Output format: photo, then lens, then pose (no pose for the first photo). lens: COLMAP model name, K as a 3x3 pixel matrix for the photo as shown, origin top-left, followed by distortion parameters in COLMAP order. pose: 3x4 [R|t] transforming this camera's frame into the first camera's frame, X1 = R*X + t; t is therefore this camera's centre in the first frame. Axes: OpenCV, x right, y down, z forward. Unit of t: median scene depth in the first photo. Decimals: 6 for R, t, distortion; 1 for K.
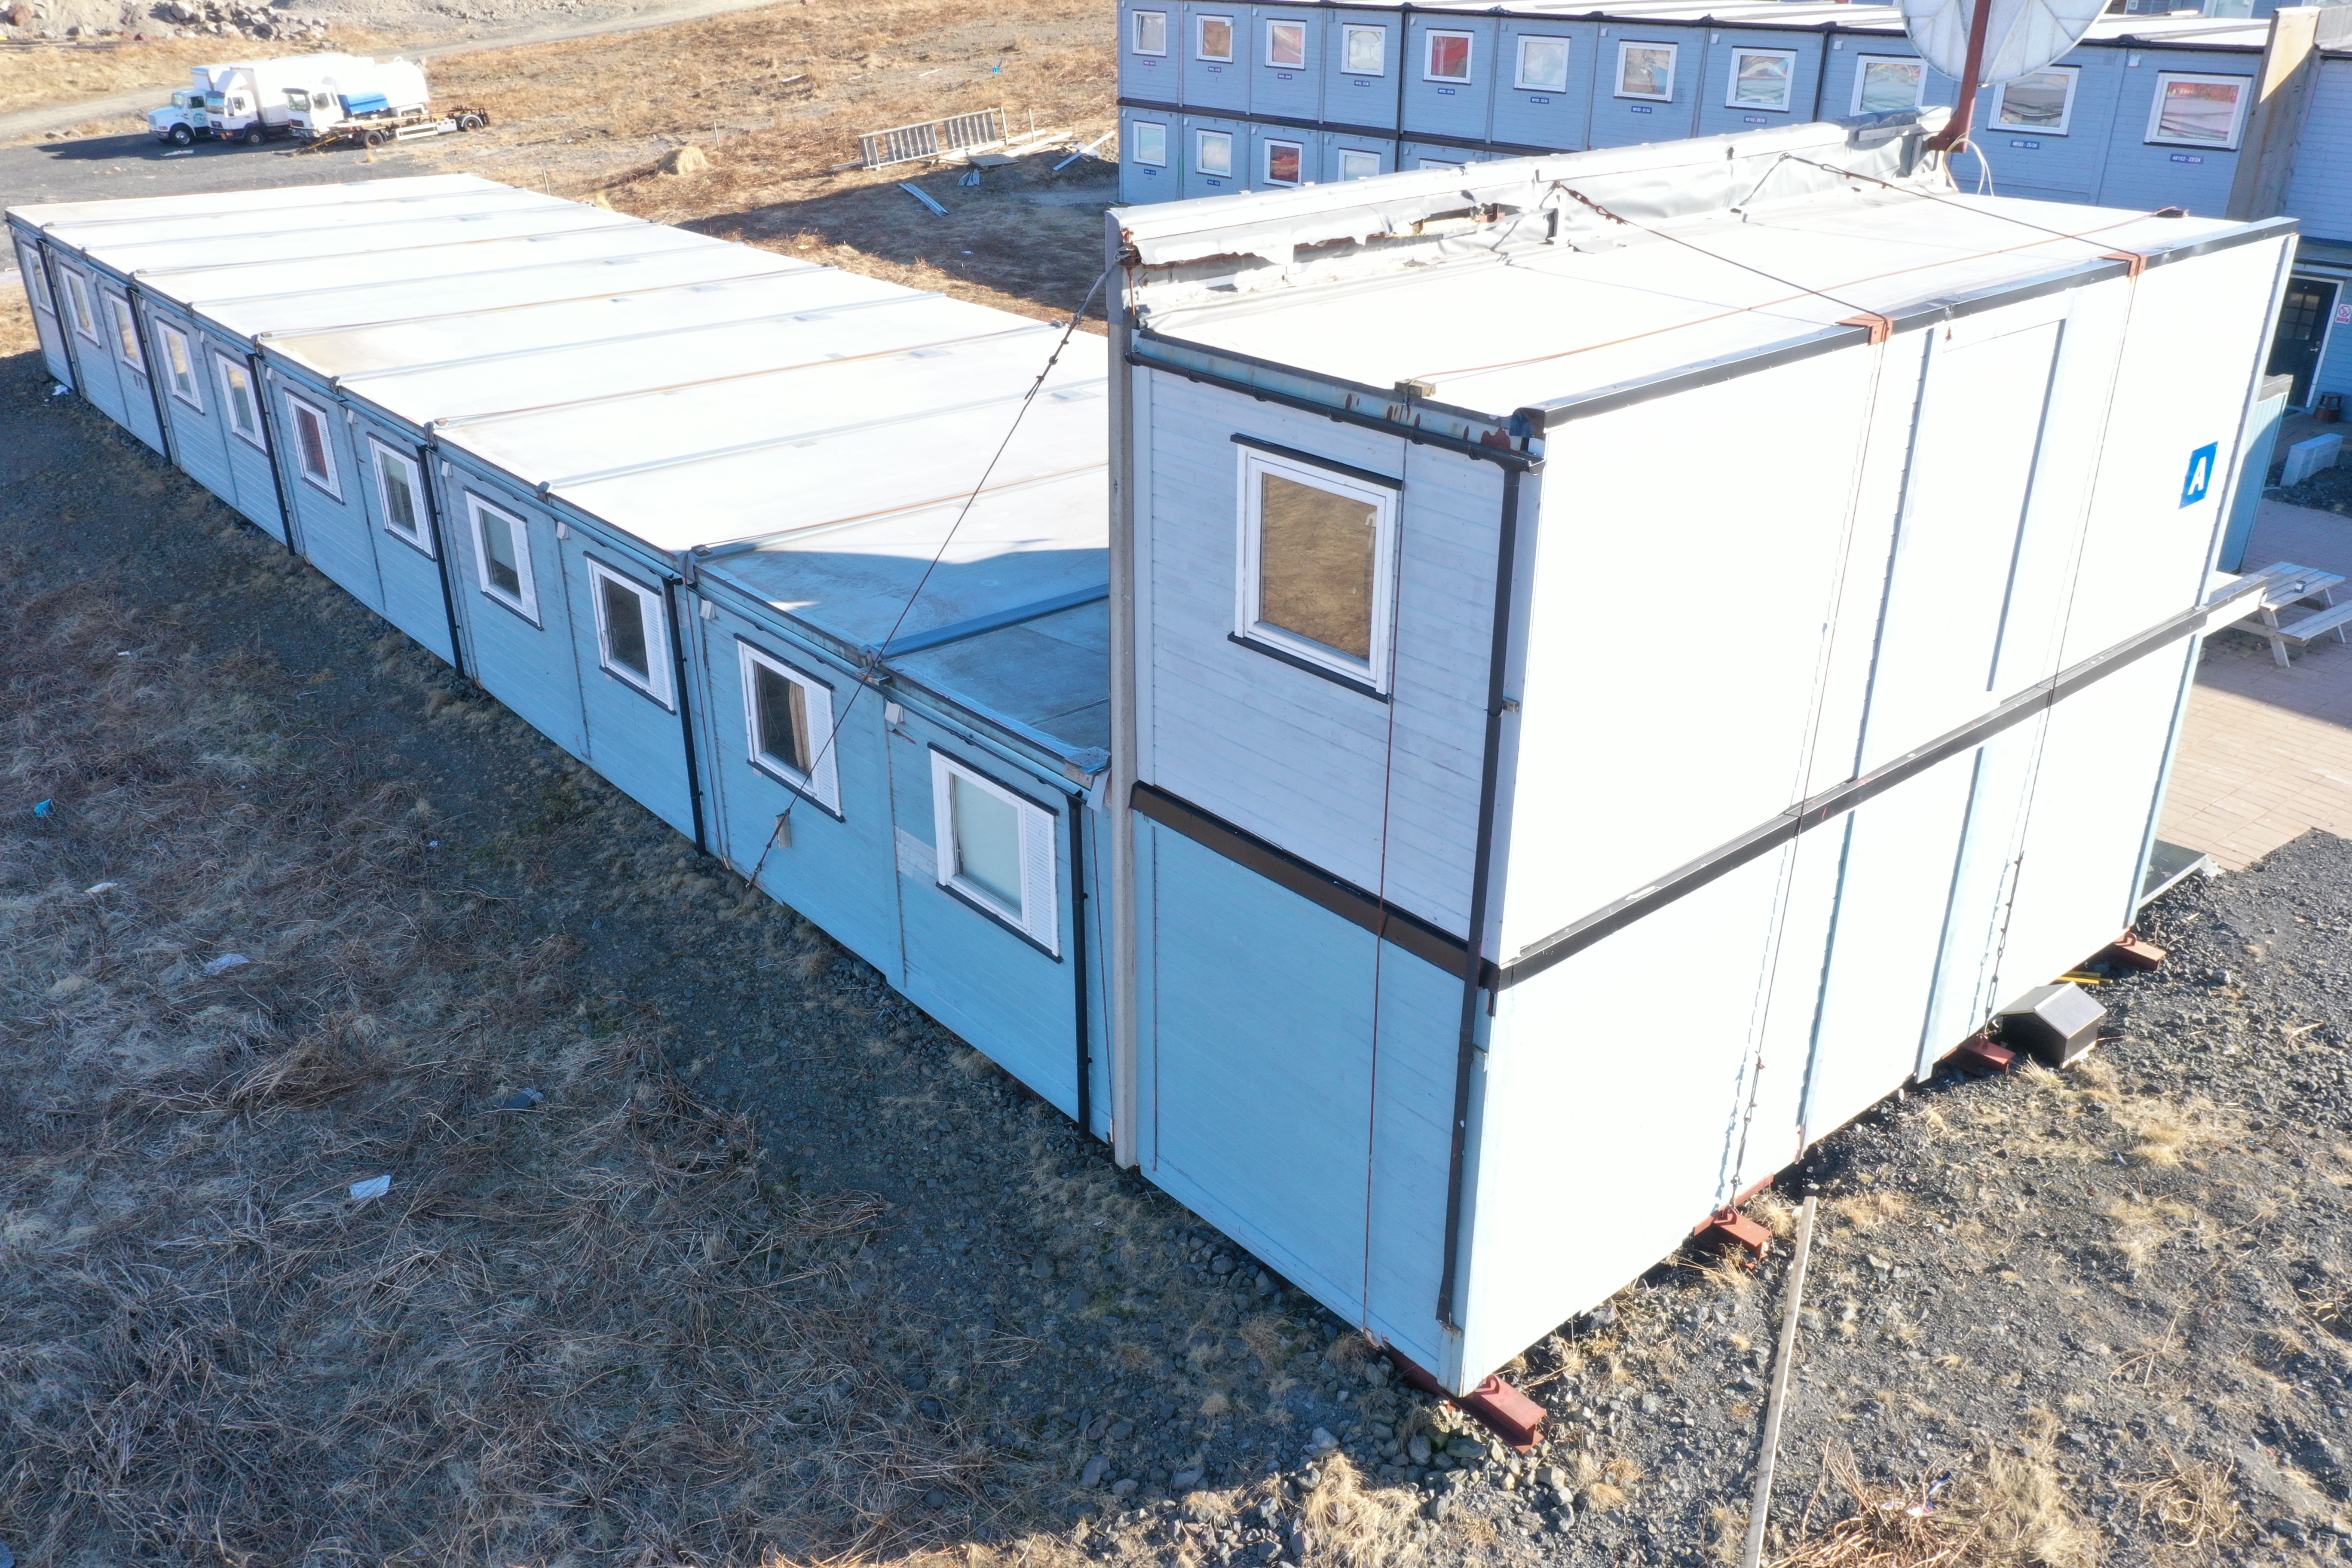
lens RADIAL K [[1867.0, 0, 1187.7], [0, 1867.0, 779.5], [0, 0, 1]] dist [0.005345, -0.002318]
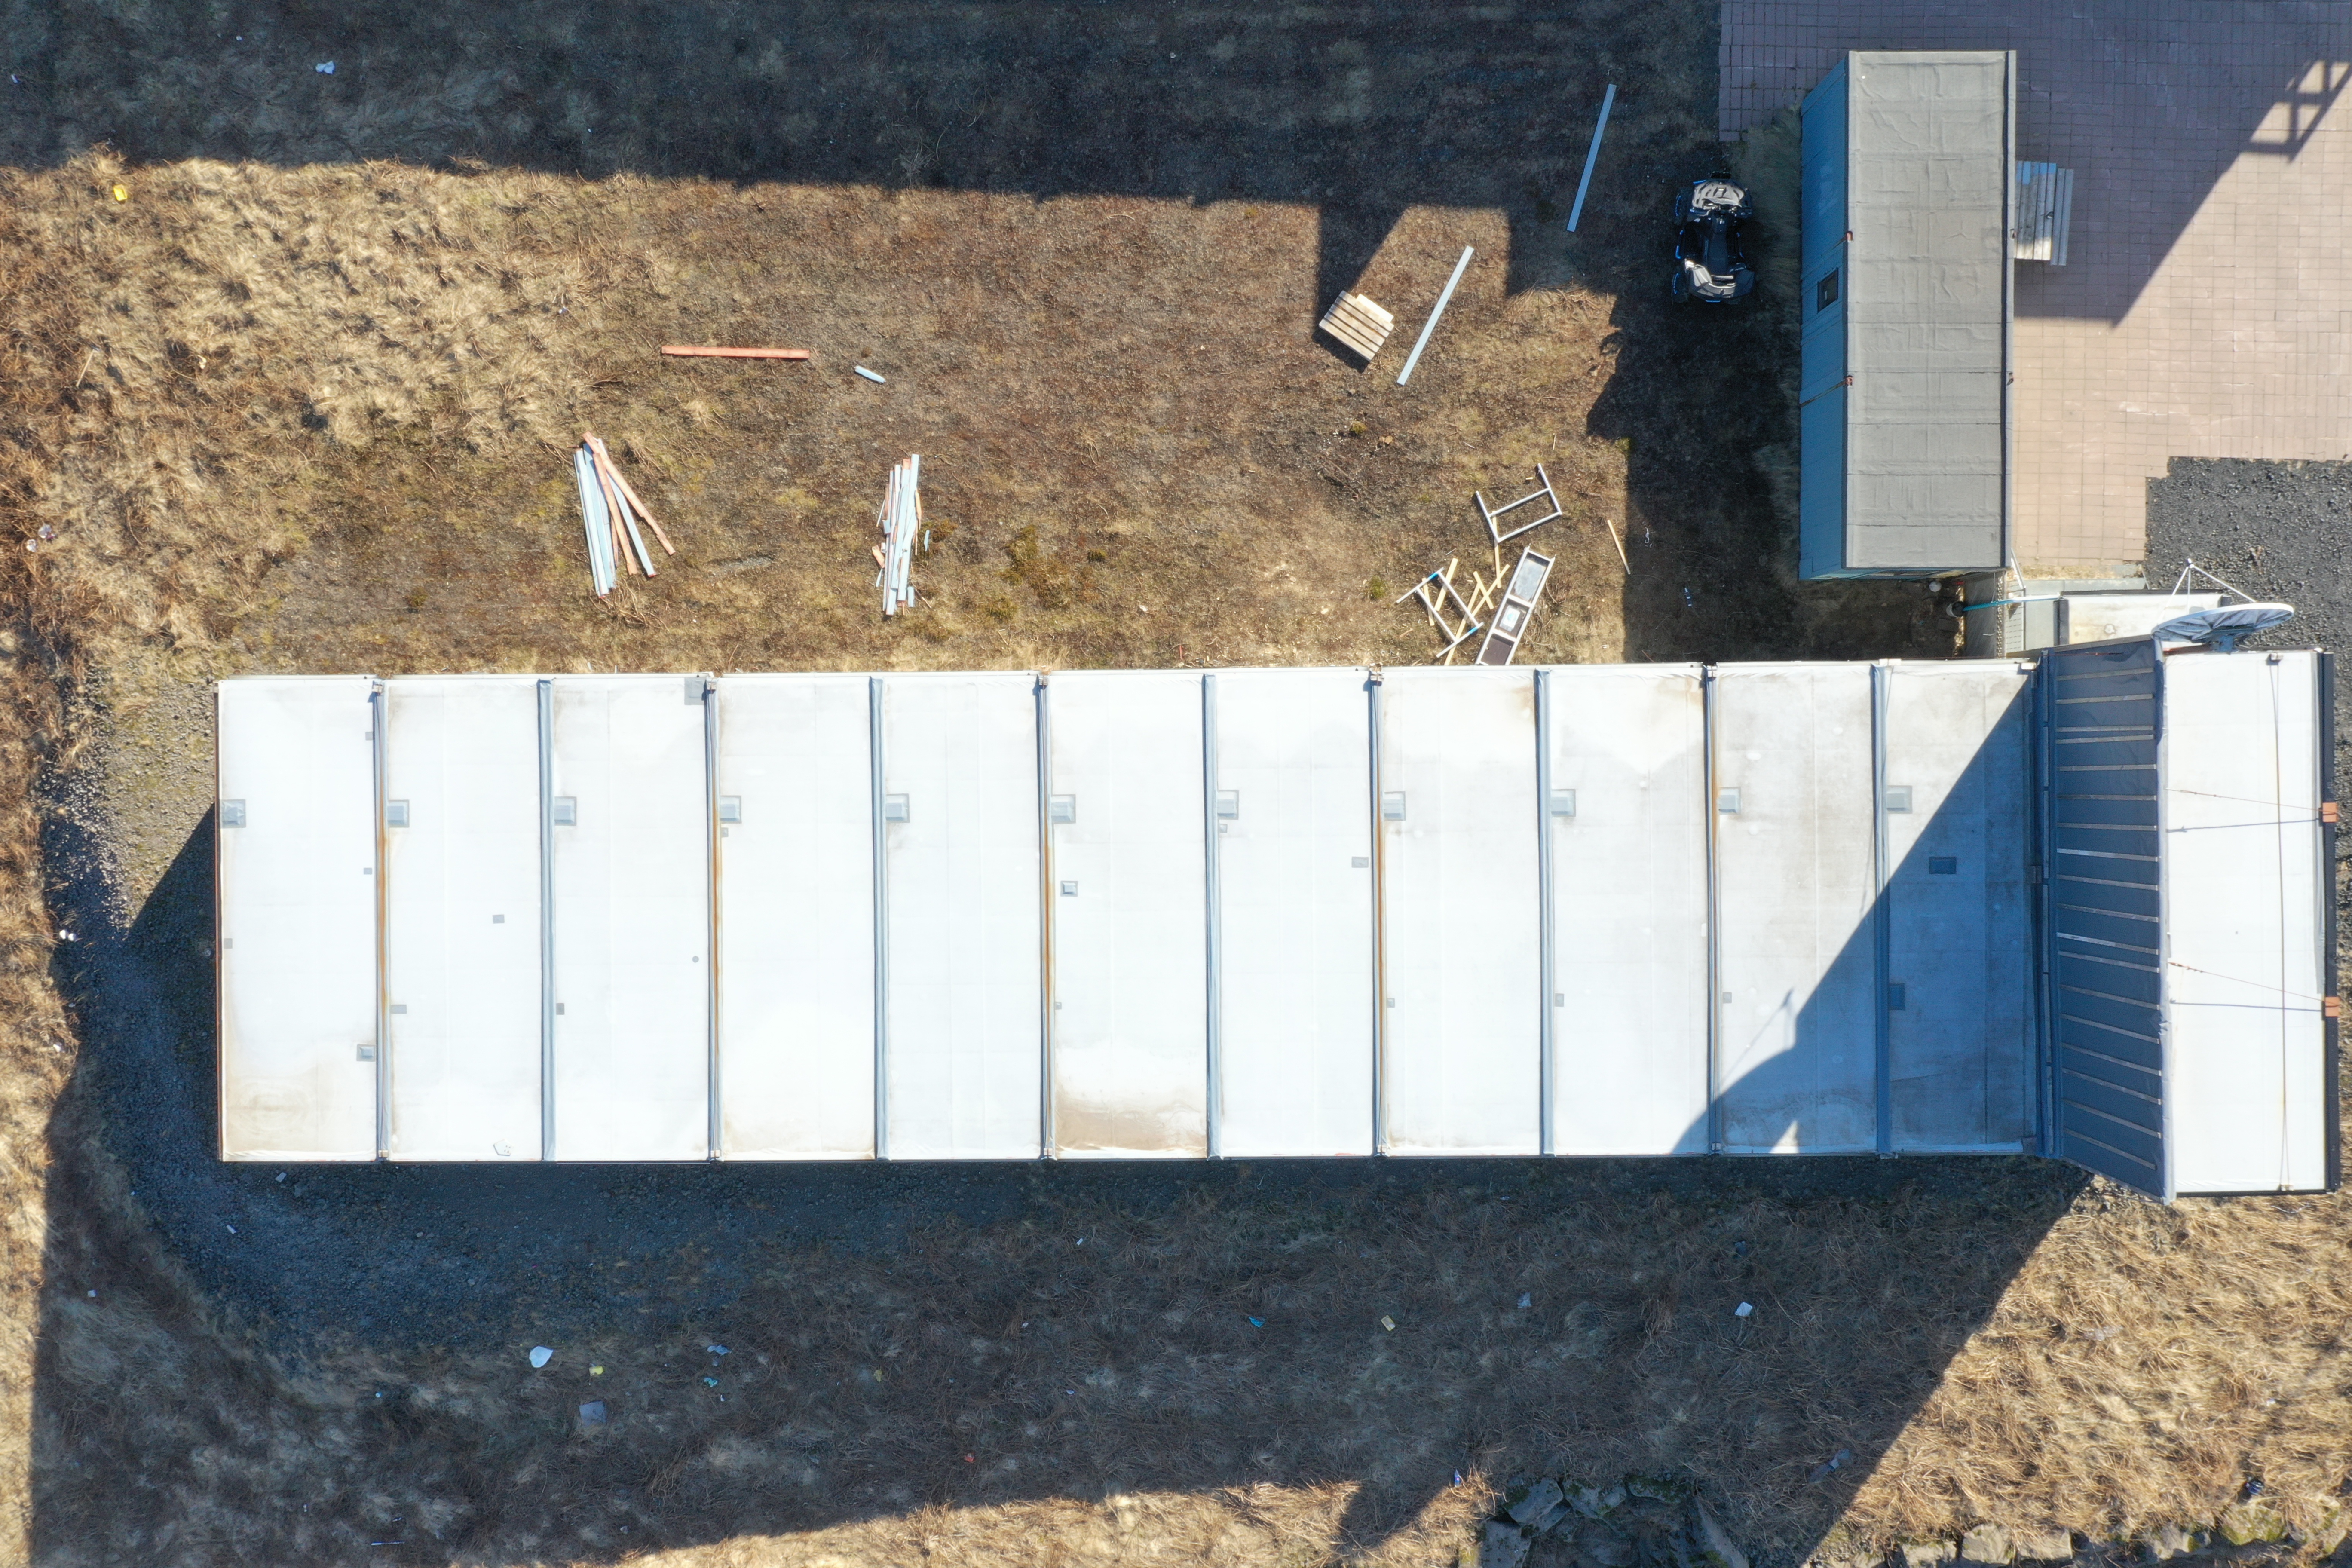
lens RADIAL K [[1867.0, 0, 1158.5], [0, 1867.0, 772.3], [0, 0, 1]] dist [0.005345, -0.002318]
pose [[0.643572, -0.765292, -0.011990, -0.311099], [0.333511, 0.266297, 0.904354, -2.252912], [-0.688902, -0.586016, 0.426615, 0.771380]]
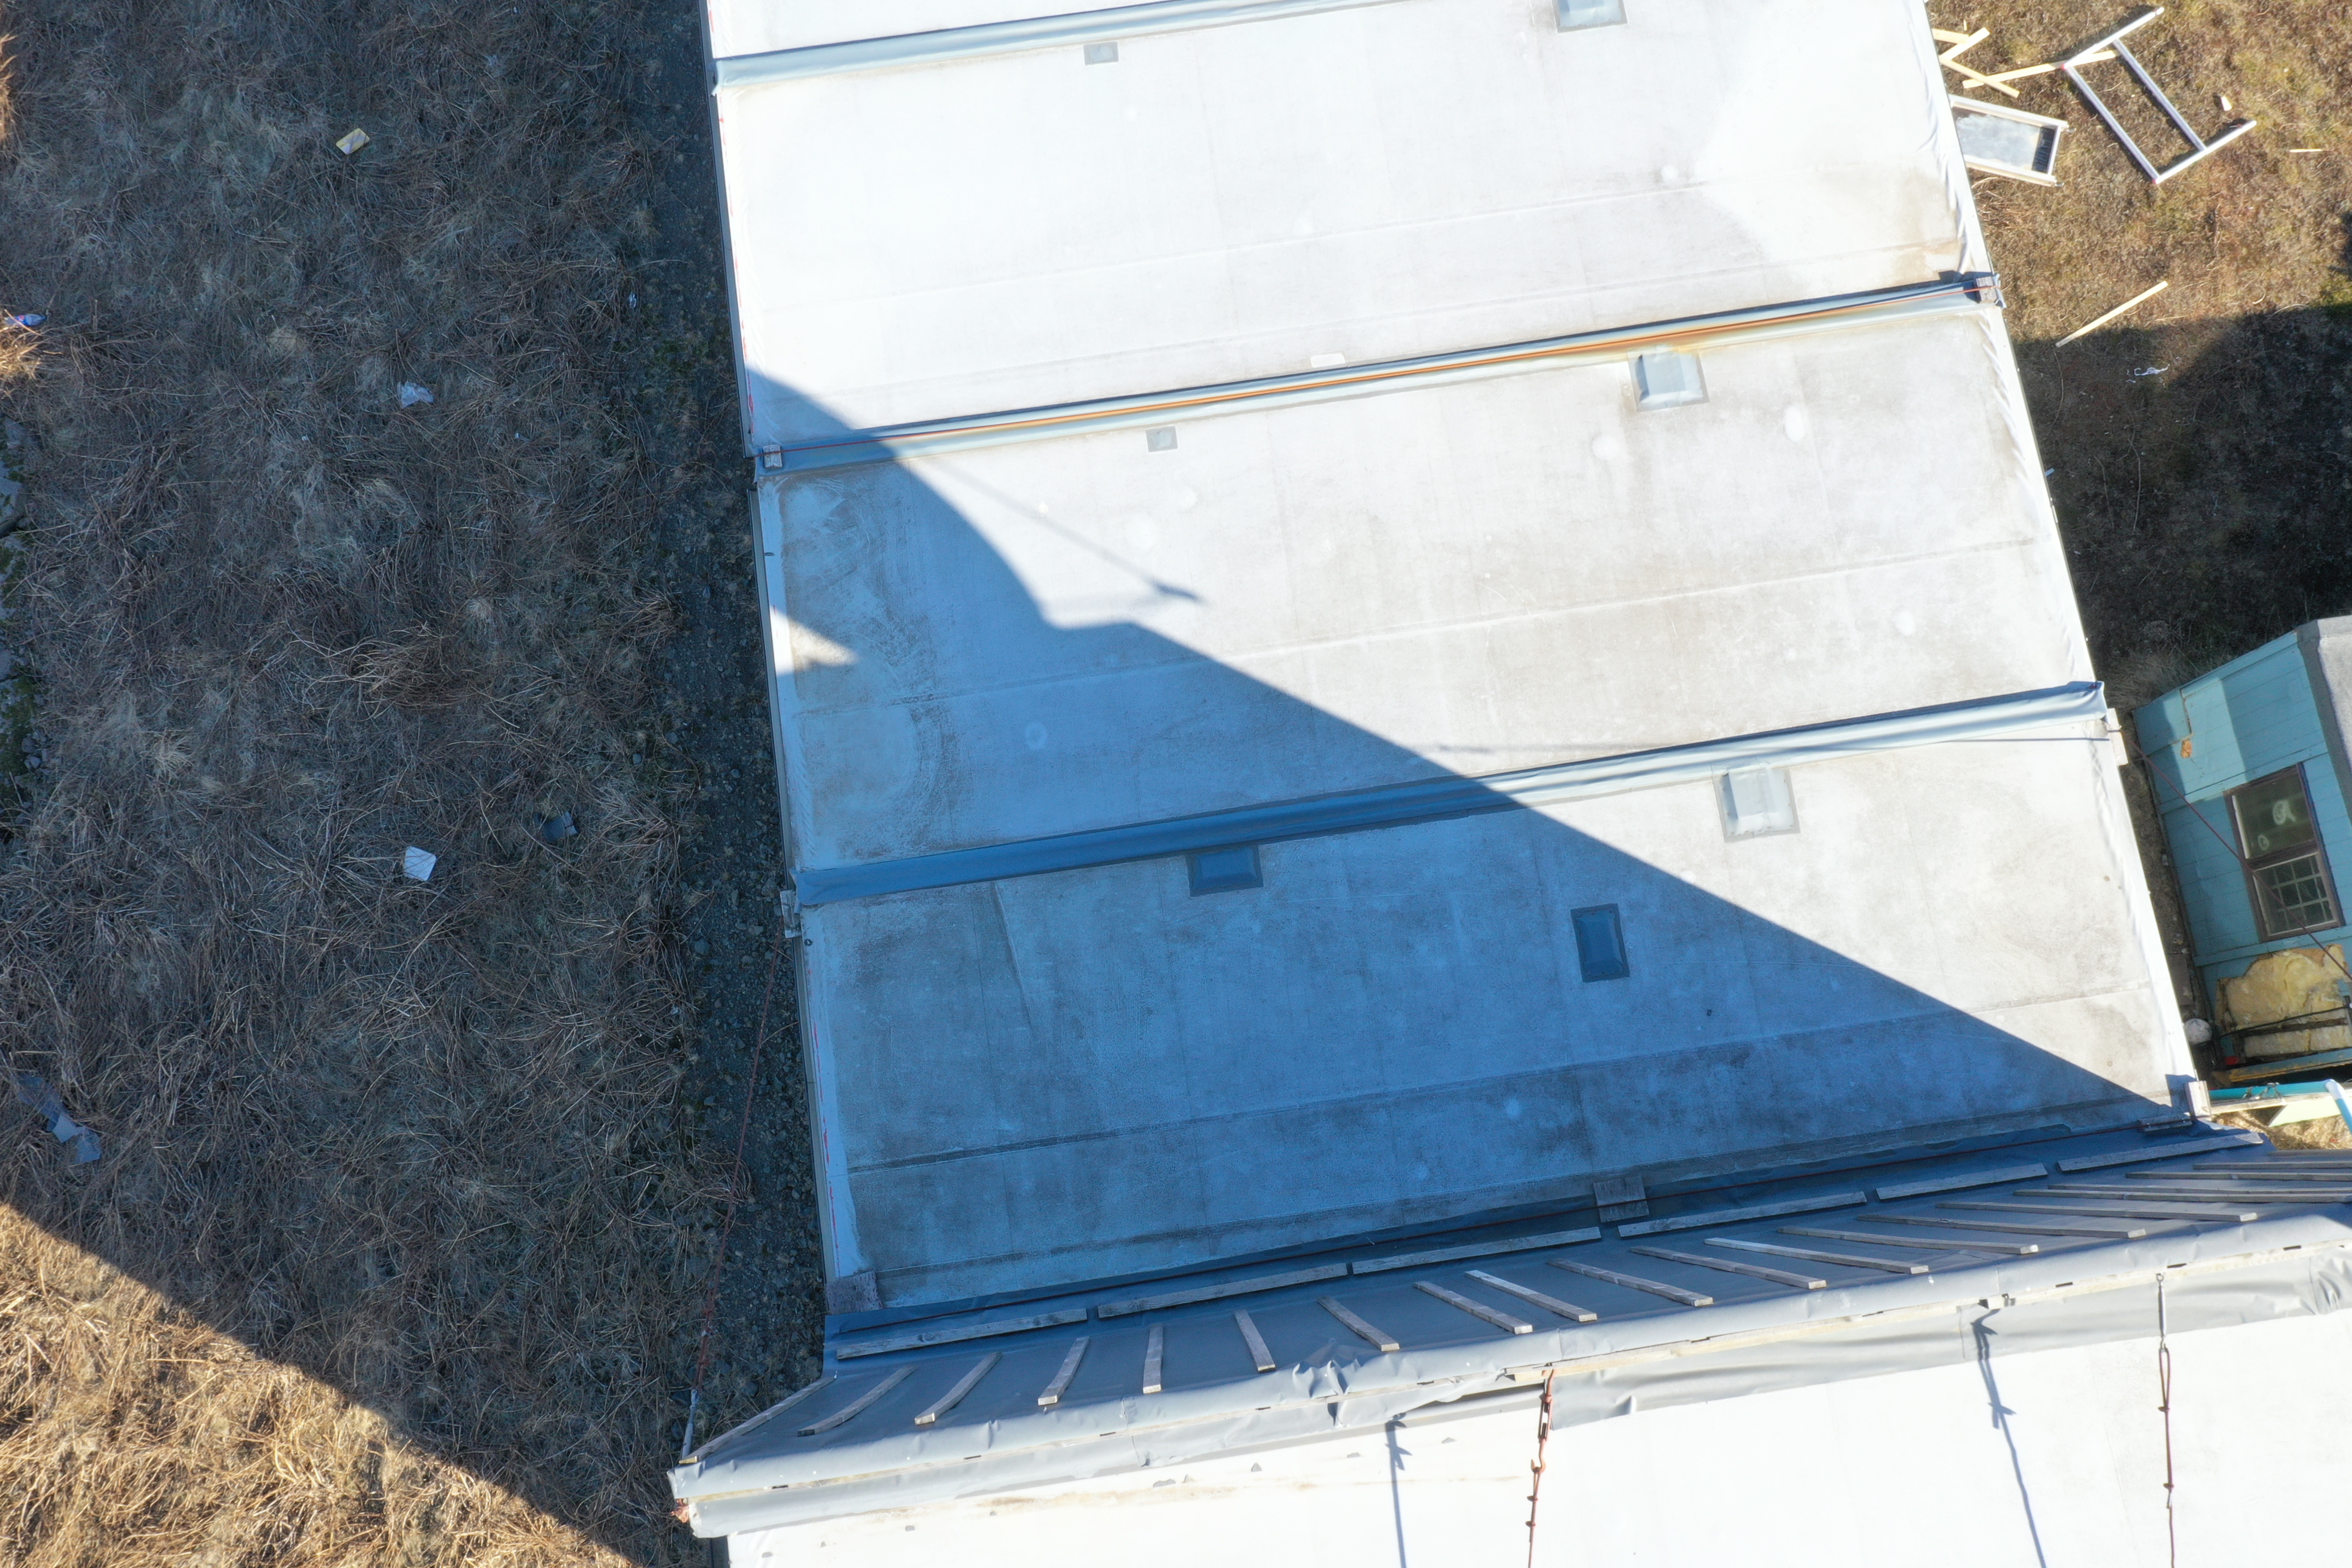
lens RADIAL K [[1867.0, 0, 1188.5], [0, 1867.0, 779.7], [0, 0, 1]] dist [0.005345, -0.002318]
pose [[0.843568, 0.524621, -0.114740, 0.046451], [-0.222766, 0.536257, 0.814127, -0.713786], [0.488639, -0.661212, 0.569237, 0.538036]]
